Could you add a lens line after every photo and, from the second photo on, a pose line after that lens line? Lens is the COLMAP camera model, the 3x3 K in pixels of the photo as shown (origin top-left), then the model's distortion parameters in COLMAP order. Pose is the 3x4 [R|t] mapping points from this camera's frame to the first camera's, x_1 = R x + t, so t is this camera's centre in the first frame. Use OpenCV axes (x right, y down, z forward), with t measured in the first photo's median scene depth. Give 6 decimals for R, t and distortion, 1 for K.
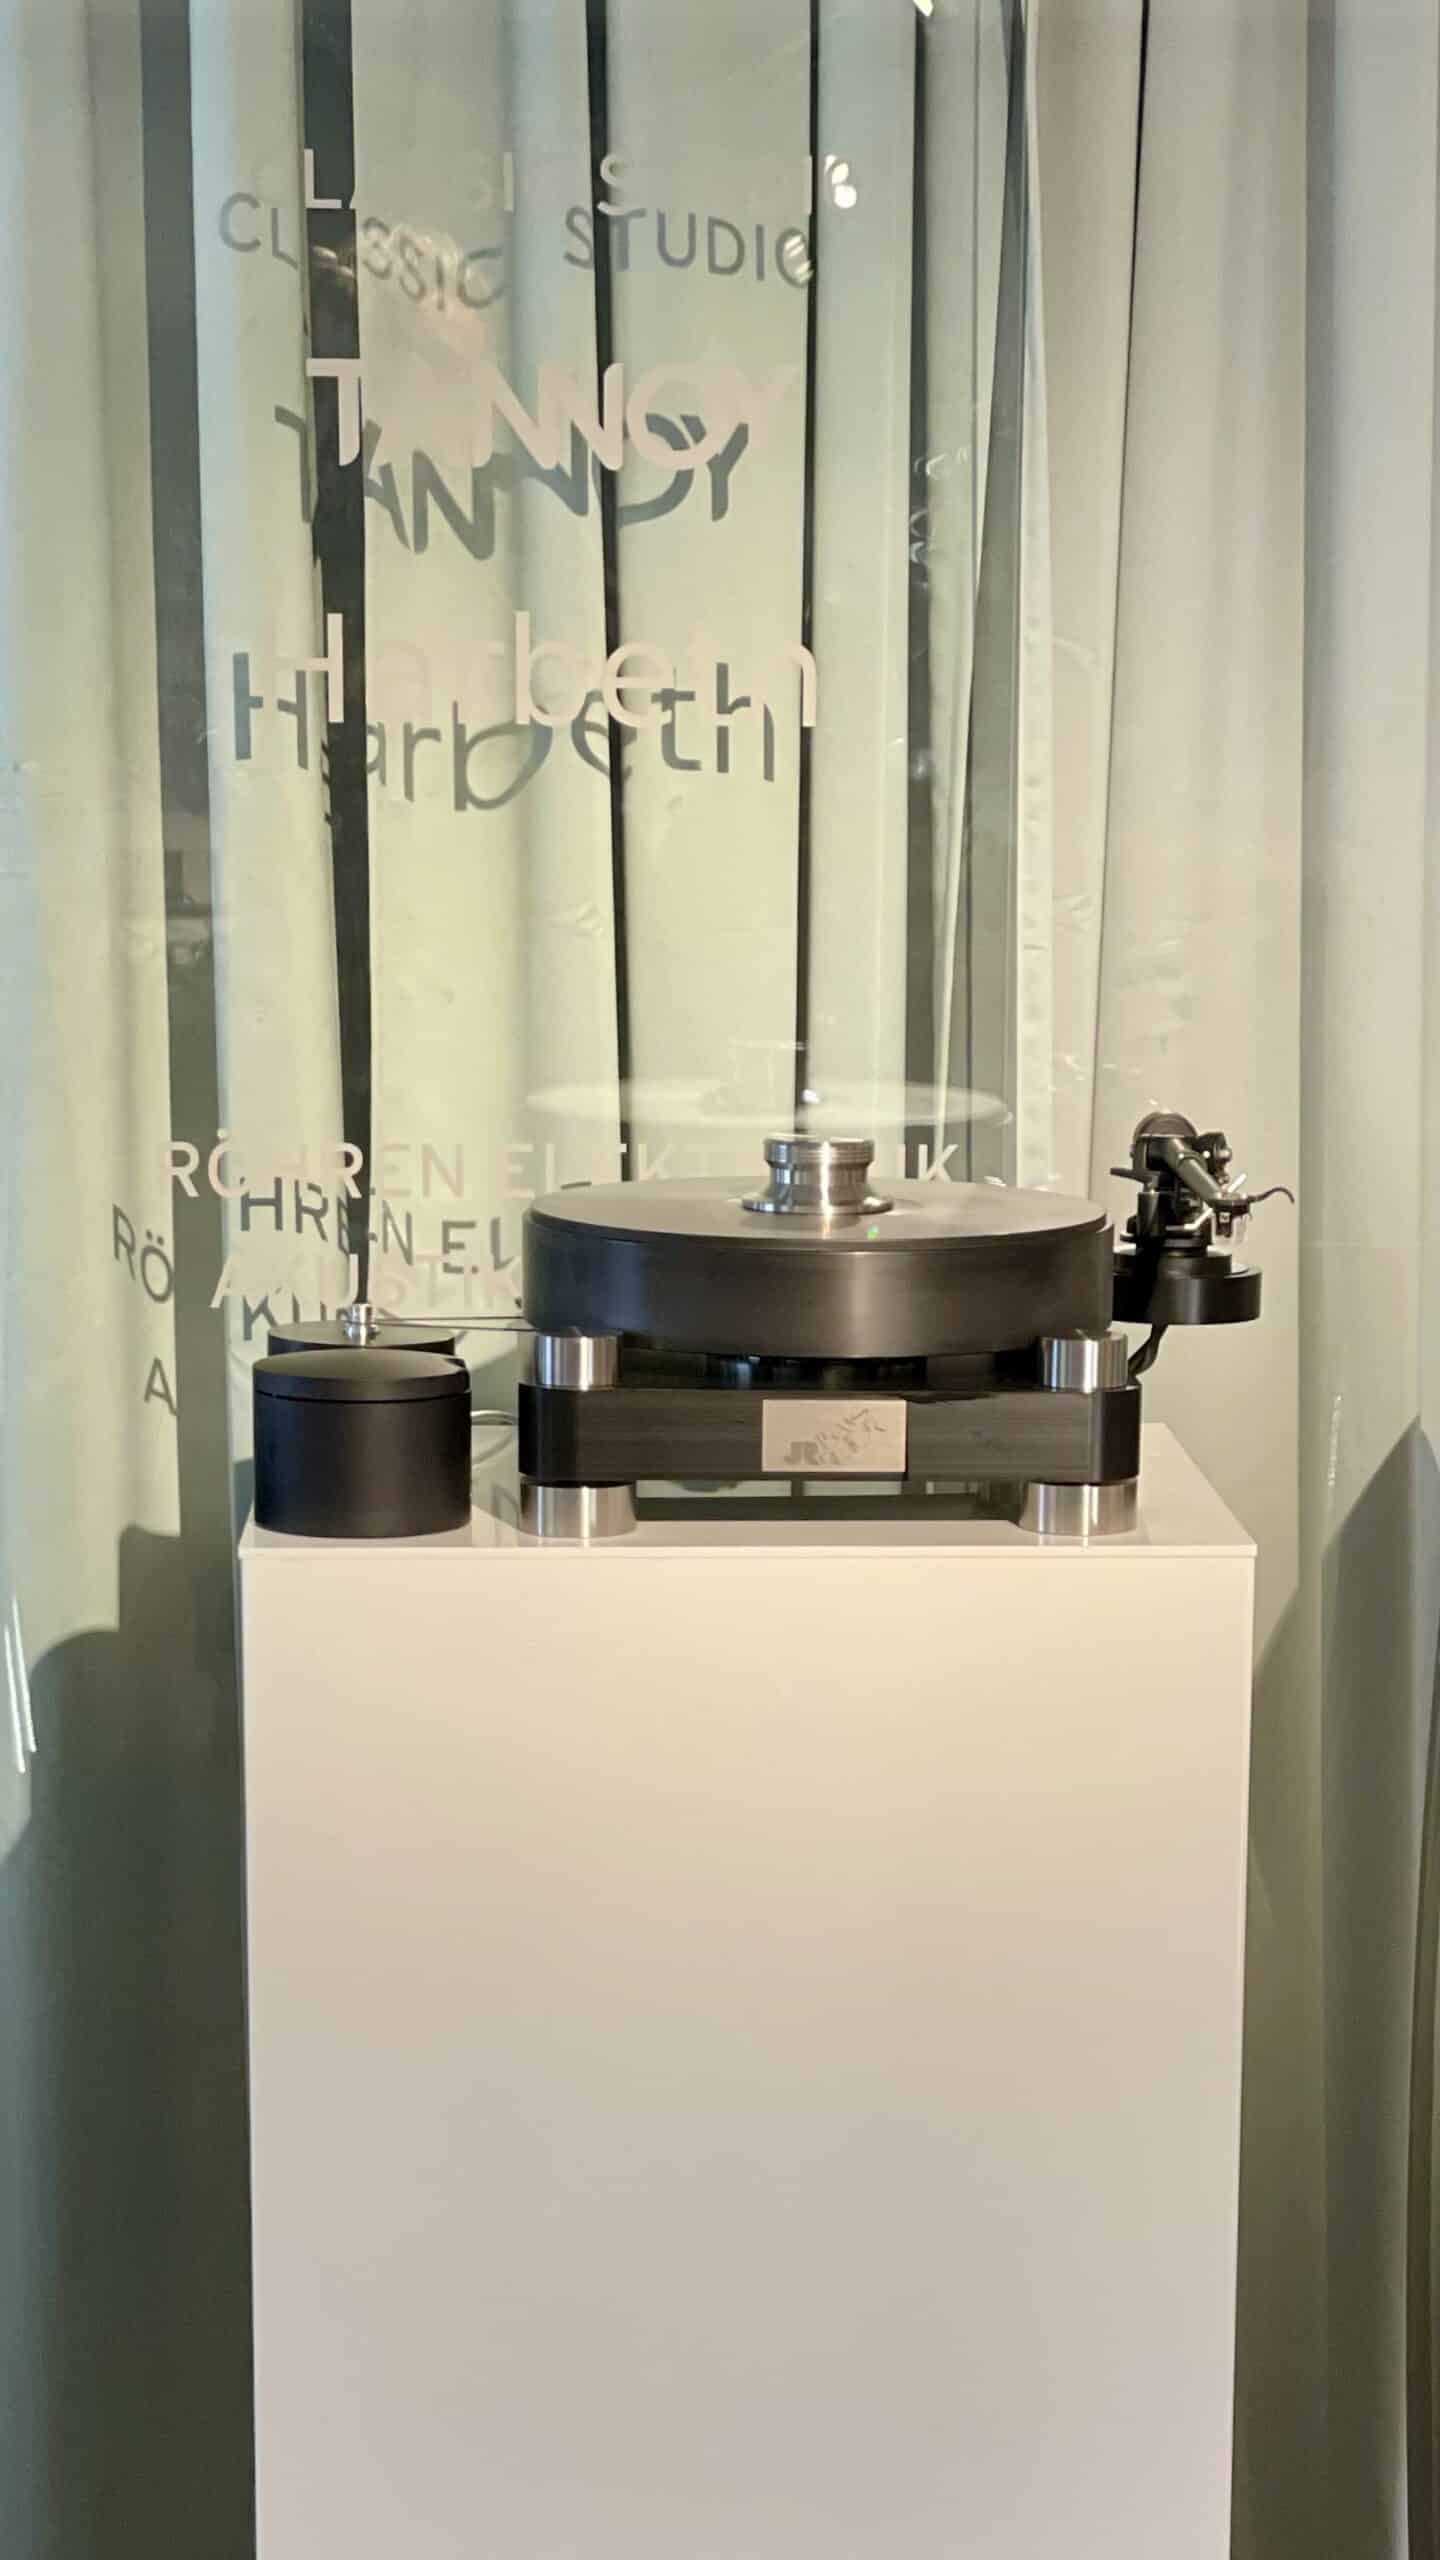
lens RADIAL K [[4321.4, 0, 720.0], [0, 4321.4, 1280.0], [0, 0, 1]] dist [-0.309680, -0.010754]
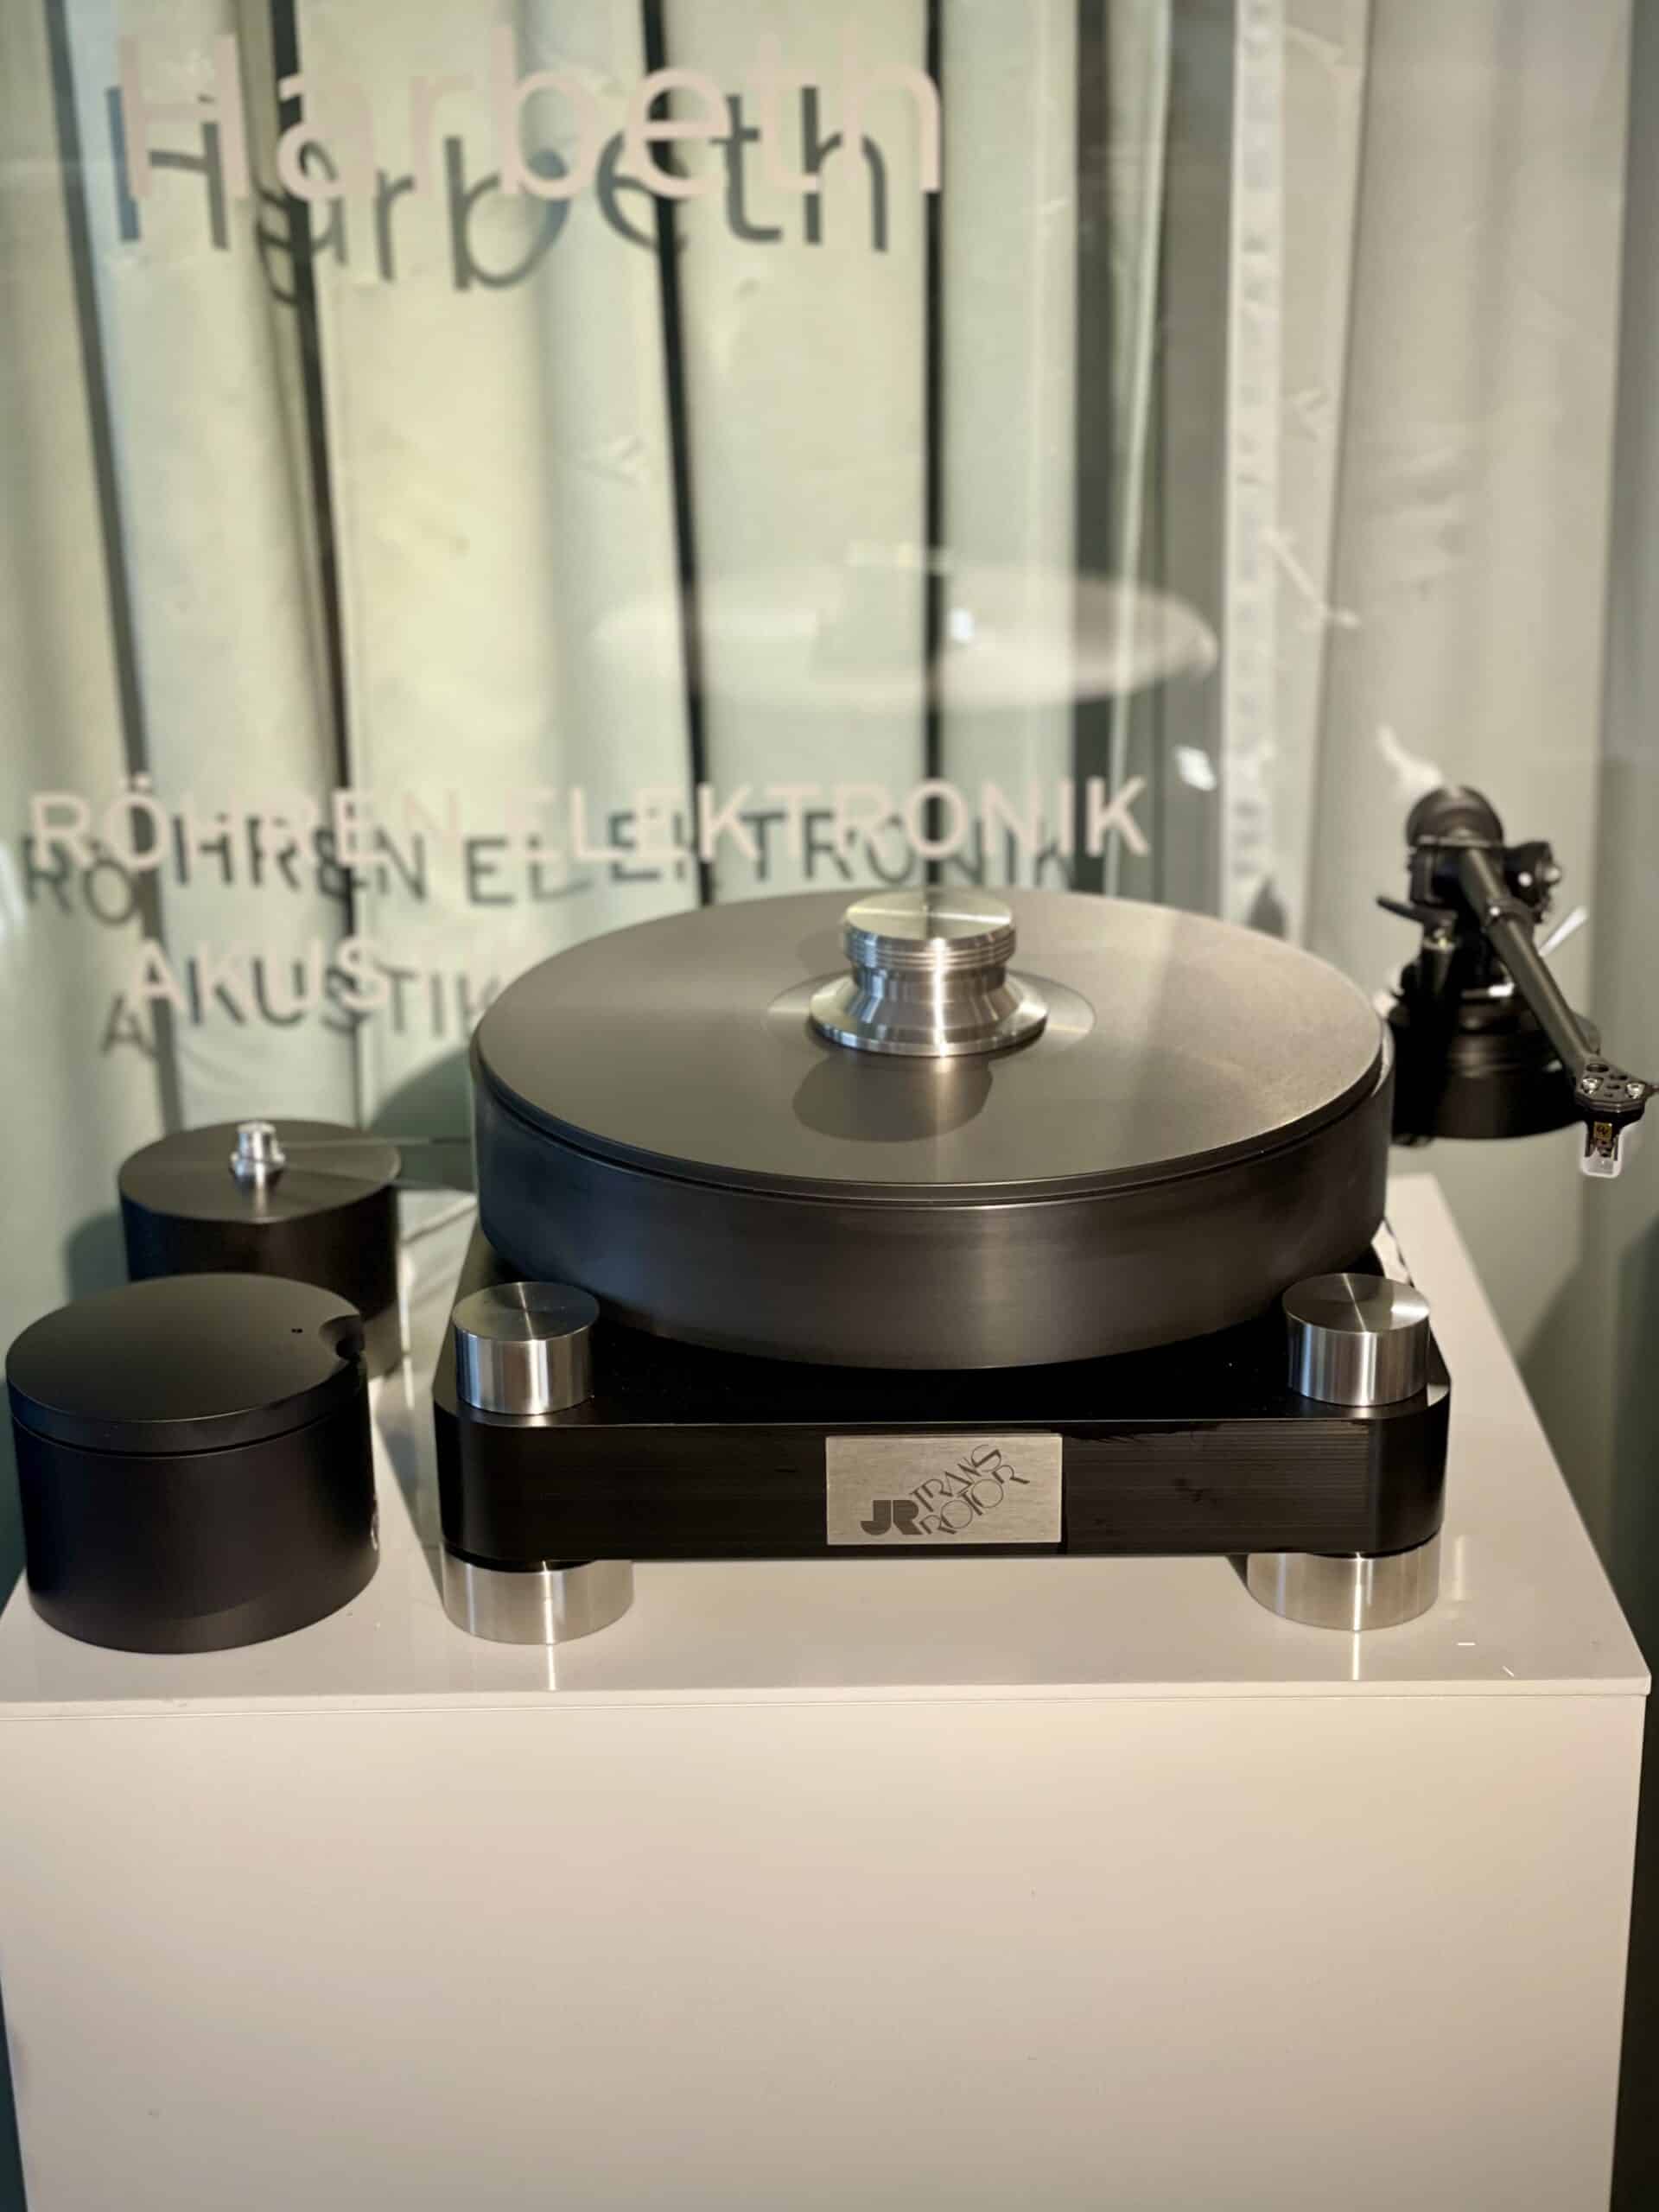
lens RADIAL K [[3410.8, 0, 829.5], [0, 3410.8, 1106.0], [0, 0, 1]] dist [0.039423, -0.662690]
pose [[0.999363, -0.007408, -0.034911, 0.021935], [0.014035, 0.980981, 0.193594, -0.088711], [0.032813, -0.193961, 0.980460, 0.429569]]
